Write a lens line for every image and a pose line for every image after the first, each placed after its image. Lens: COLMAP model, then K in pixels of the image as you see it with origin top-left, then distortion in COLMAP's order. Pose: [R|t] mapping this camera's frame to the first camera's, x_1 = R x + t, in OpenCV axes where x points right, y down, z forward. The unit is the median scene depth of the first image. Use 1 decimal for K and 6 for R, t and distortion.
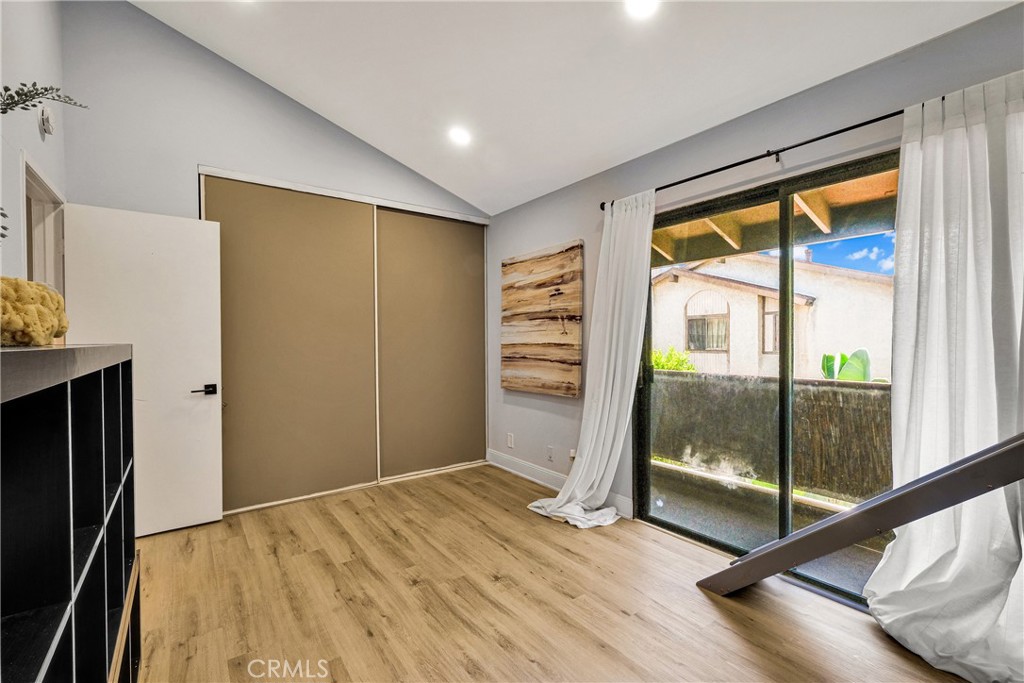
lens RADIAL K [[451.0, 0, 506.3], [0, 451.0, 343.6], [0, 0, 1]] dist [0.004919, 0.000207]
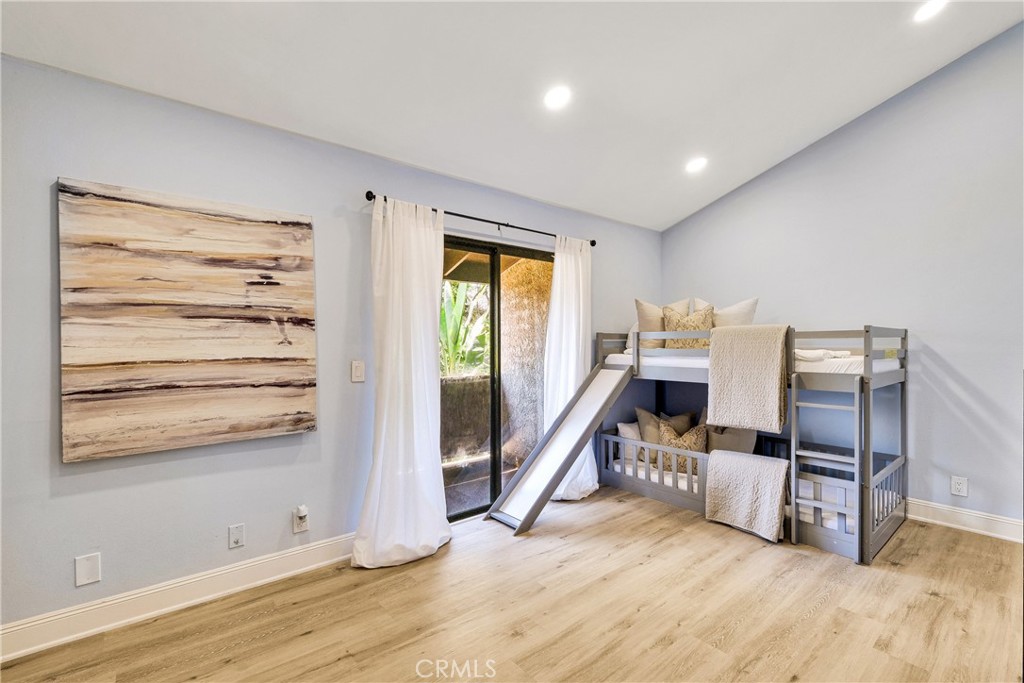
lens RADIAL K [[446.9, 0, 503.3], [0, 446.9, 345.2], [0, 0, 1]] dist [-0.000751, 0.000352]
pose [[-0.049859, 0.007930, 0.998725, -0.563015], [0.015872, 0.999848, -0.007146, -0.009018], [-0.998630, 0.015496, -0.049977, 0.695891]]
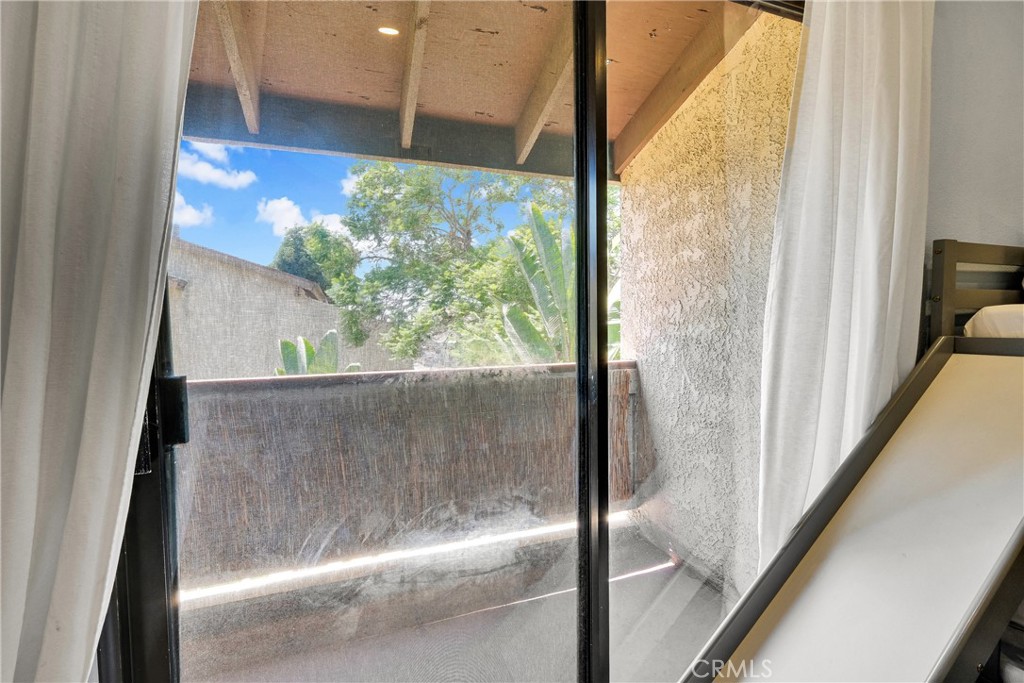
lens RADIAL K [[446.9, 0, 513.1], [0, 446.9, 340.5], [0, 0, 1]] dist [-0.000751, 0.000352]
pose [[0.270347, -0.022649, 0.962496, 0.129178], [0.016649, 0.999684, 0.018848, 0.024669], [-0.962619, 0.010929, 0.270639, 0.632909]]
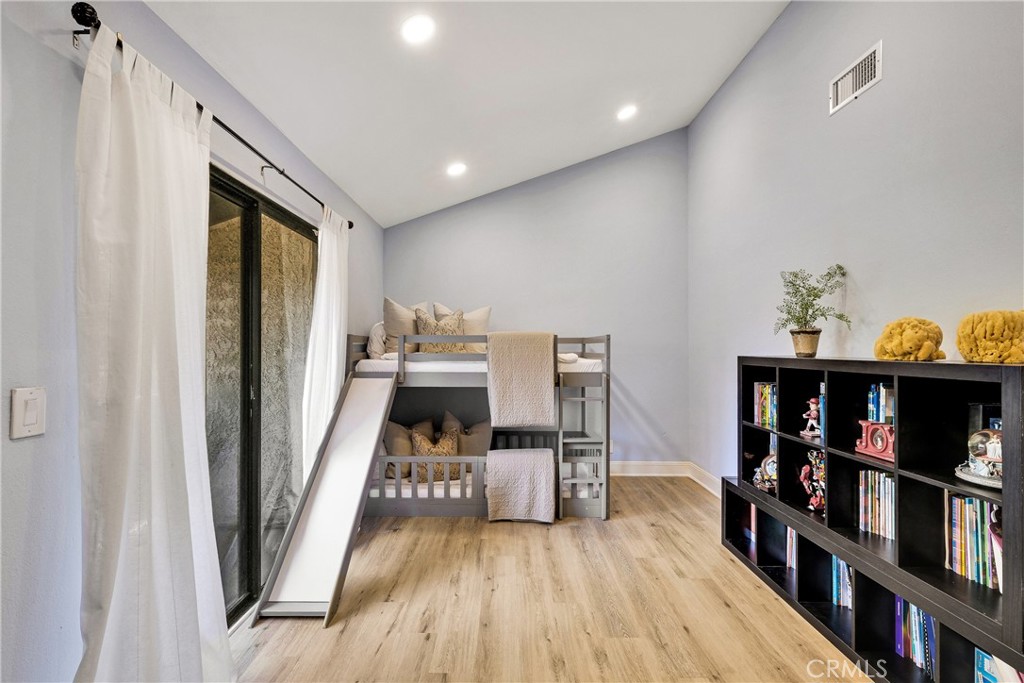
lens RADIAL K [[446.9, 0, 509.2], [0, 446.9, 343.7], [0, 0, 1]] dist [-0.000751, 0.000352]
pose [[-0.802592, 0.014003, 0.596365, -0.263291], [0.014757, 0.999885, -0.003617, -0.016945], [-0.596346, 0.005897, -0.802706, 0.955758]]
